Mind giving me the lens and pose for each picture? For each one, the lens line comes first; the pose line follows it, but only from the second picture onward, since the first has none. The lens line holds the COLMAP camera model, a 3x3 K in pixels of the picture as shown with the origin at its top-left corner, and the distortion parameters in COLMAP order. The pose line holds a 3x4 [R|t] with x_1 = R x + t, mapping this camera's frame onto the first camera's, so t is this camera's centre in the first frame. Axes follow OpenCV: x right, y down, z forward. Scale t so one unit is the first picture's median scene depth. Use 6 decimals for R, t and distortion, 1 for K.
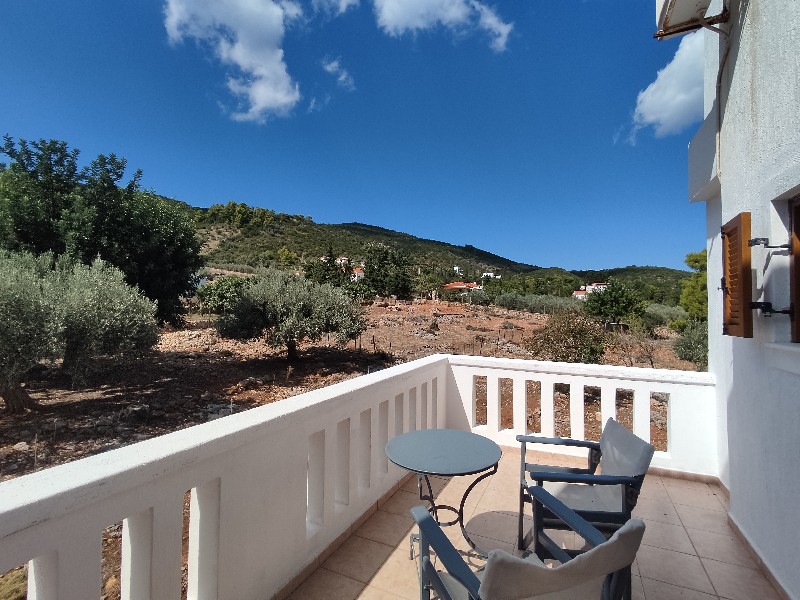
lens RADIAL K [[373.2, 0, 411.1], [0, 373.2, 299.1], [0, 0, 1]] dist [-0.000485, -0.001775]
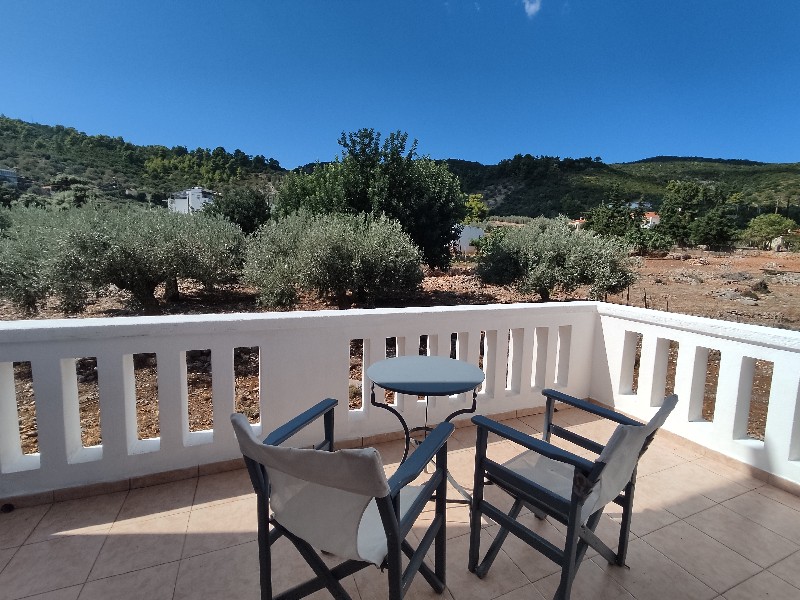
lens RADIAL K [[373.7, 0, 405.2], [0, 373.7, 294.0], [0, 0, 1]] dist [0.001897, -0.001337]
pose [[0.740513, 0.081298, -0.667107, 0.100203], [-0.004026, 0.993175, 0.116566, 0.011921], [0.672030, -0.083633, 0.735786, 0.038116]]
